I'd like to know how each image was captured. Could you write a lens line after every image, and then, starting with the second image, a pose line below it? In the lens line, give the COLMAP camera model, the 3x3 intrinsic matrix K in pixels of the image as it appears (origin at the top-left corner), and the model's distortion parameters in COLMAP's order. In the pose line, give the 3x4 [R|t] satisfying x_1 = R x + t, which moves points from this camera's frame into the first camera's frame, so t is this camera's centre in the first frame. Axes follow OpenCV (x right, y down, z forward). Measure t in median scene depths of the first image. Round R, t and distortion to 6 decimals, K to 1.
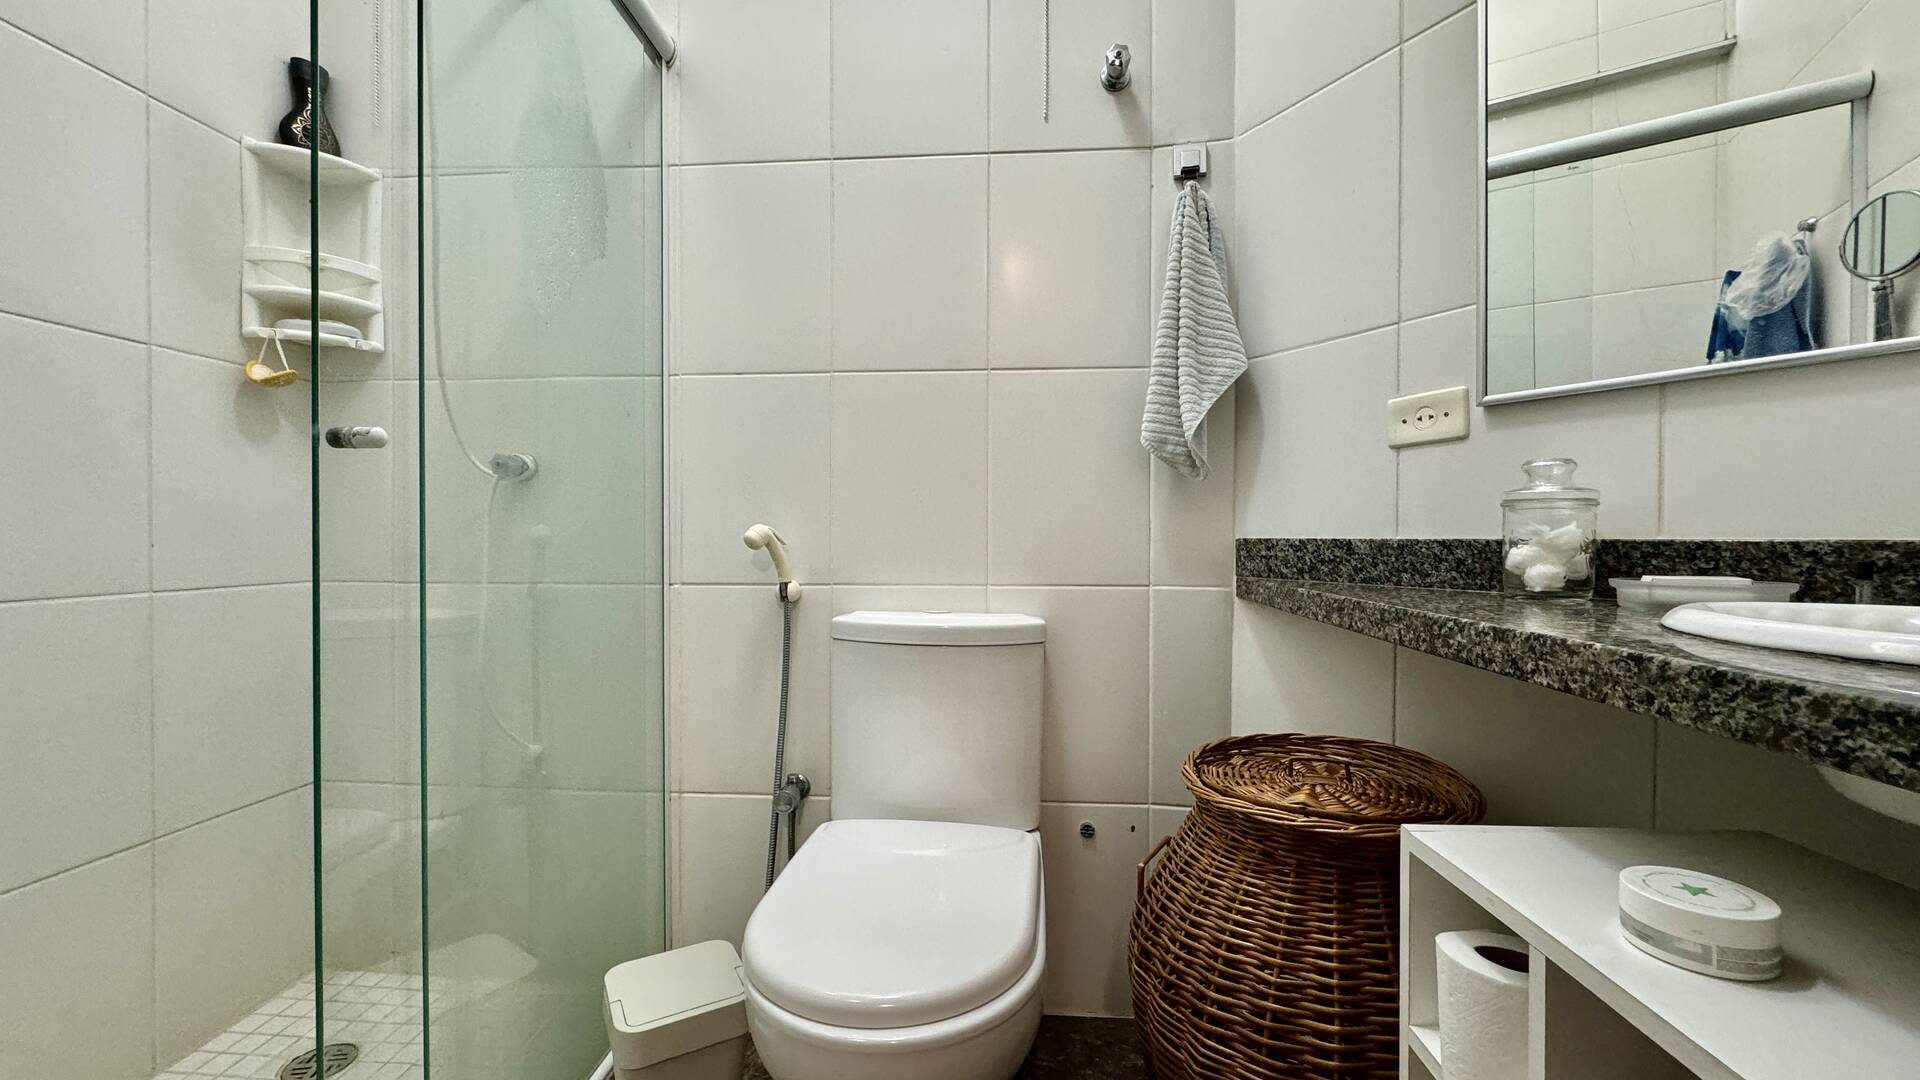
lens RADIAL K [[761.9, 0, 956.7], [0, 761.9, 540.3], [0, 0, 1]] dist [-0.001634, 0.000124]
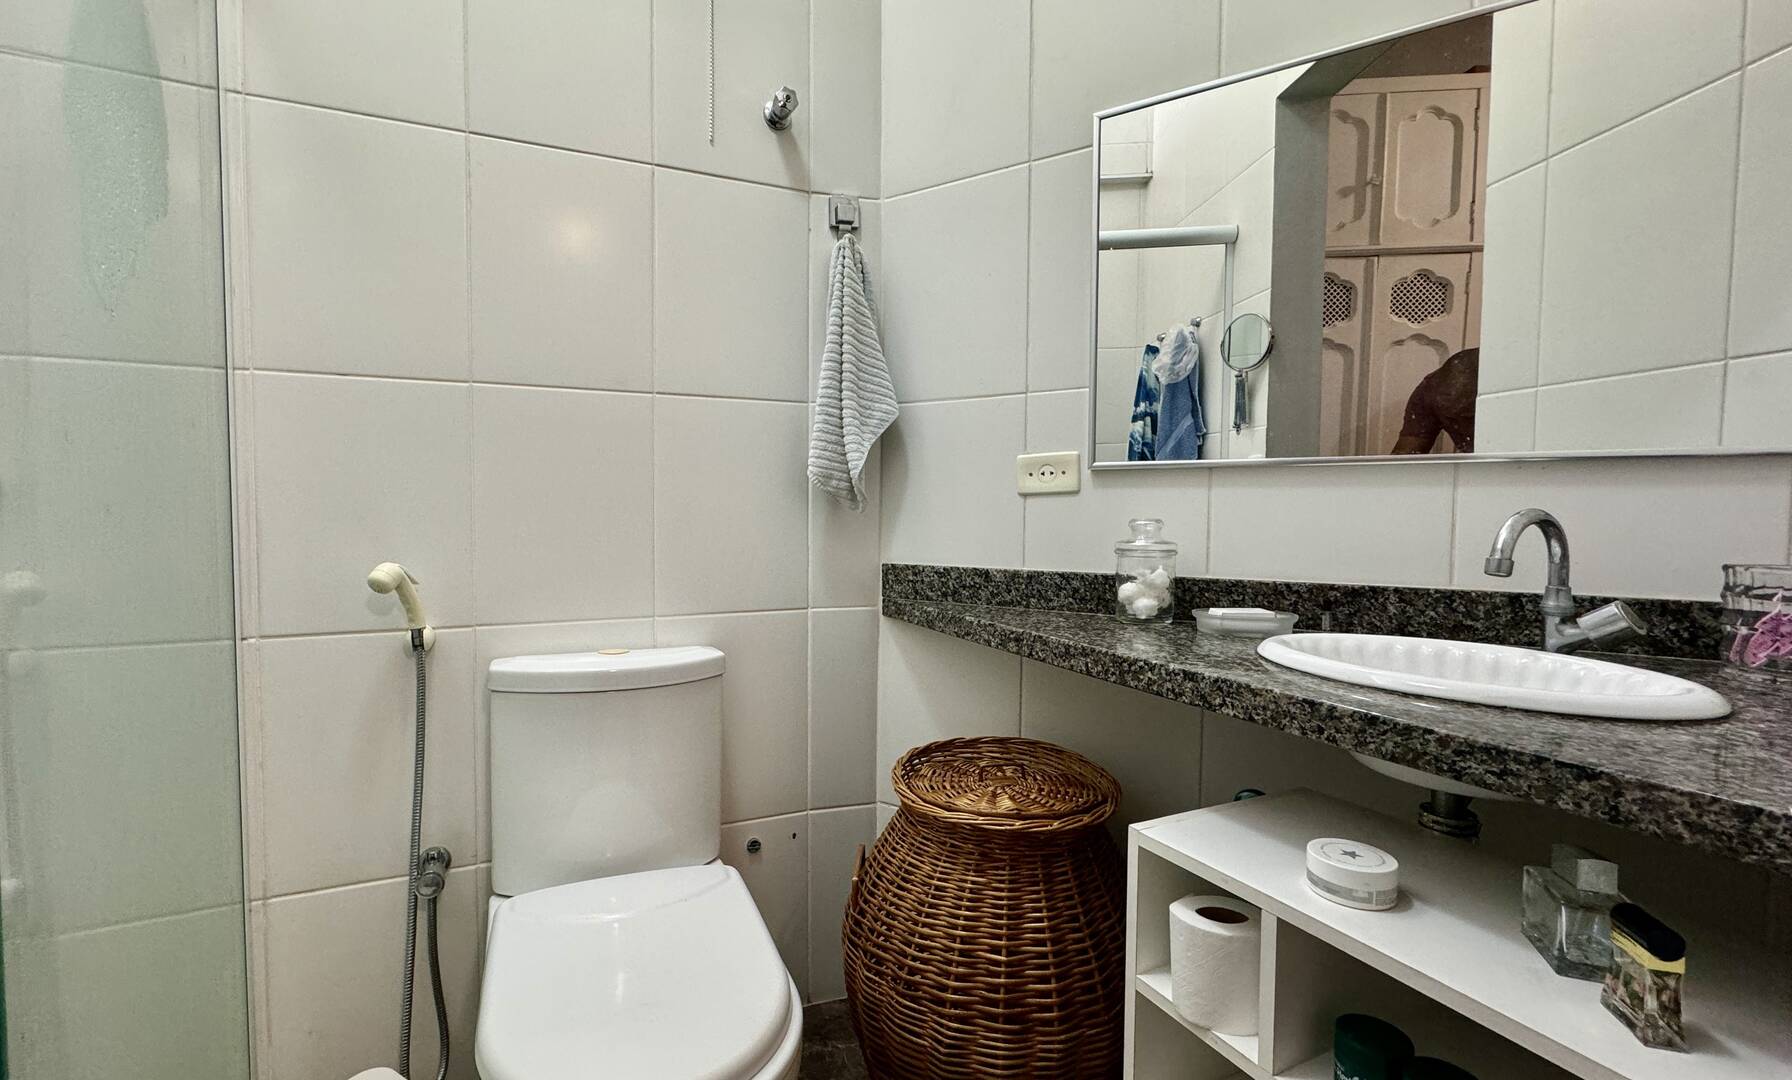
lens RADIAL K [[757.1, 0, 843.8], [0, 757.1, 546.4], [0, 0, 1]] dist [-0.002998, -0.000400]
pose [[0.889561, -0.017729, 0.456473, -0.295898], [0.001868, 0.999379, 0.035176, -0.102856], [-0.456813, -0.030438, 0.889042, 0.058864]]
